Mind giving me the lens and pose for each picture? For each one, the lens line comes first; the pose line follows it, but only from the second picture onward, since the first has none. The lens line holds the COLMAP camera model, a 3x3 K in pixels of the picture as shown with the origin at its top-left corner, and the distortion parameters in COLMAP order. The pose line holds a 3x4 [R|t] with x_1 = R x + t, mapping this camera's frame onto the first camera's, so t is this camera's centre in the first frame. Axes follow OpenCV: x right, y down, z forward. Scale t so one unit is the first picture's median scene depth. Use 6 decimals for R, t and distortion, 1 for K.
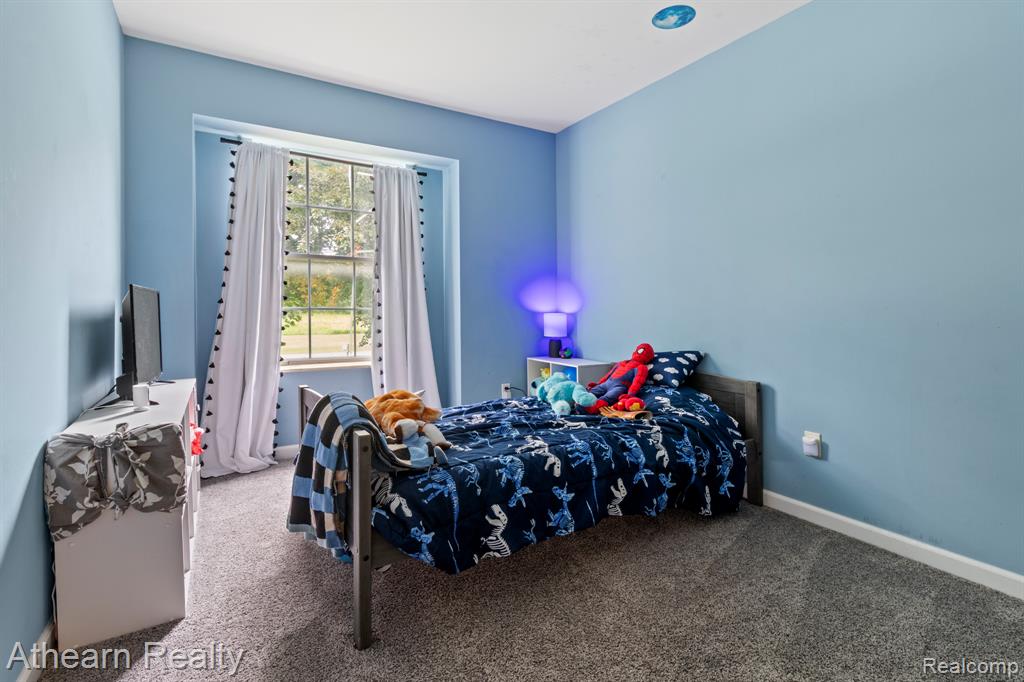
lens RADIAL K [[478.0, 0, 519.2], [0, 478.0, 312.1], [0, 0, 1]] dist [0.002068, 0.002619]
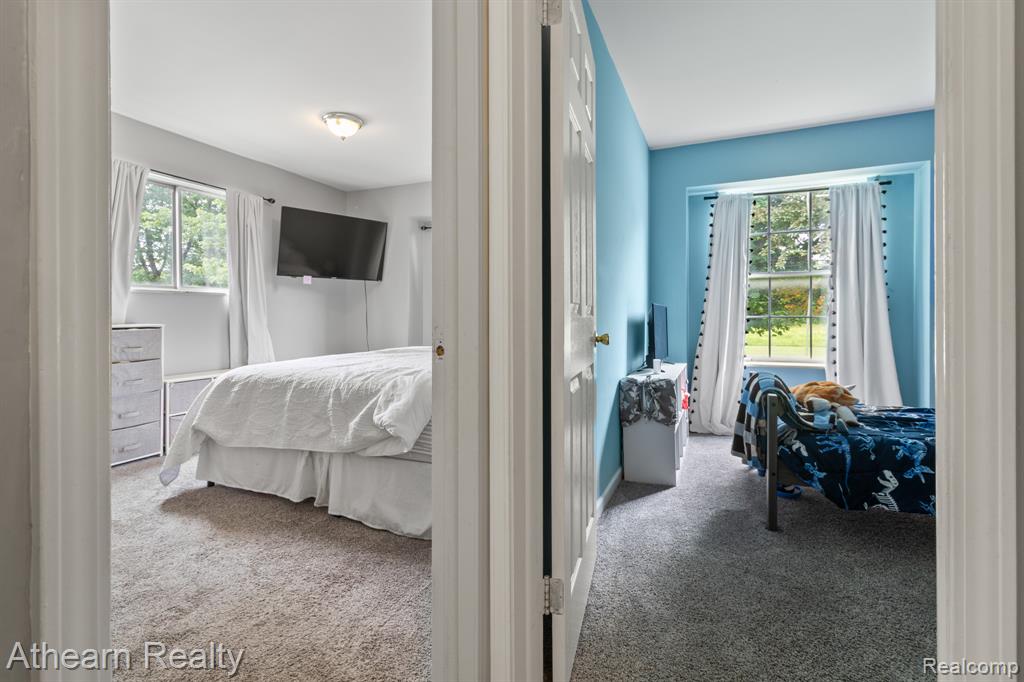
lens RADIAL K [[478.0, 0, 513.7], [0, 478.0, 331.3], [0, 0, 1]] dist [0.002068, 0.002619]
pose [[0.571545, 0.015512, -0.820424, 0.366324], [-0.001283, 0.999837, 0.018010, 0.015235], [0.820570, -0.009241, 0.571472, -0.456414]]
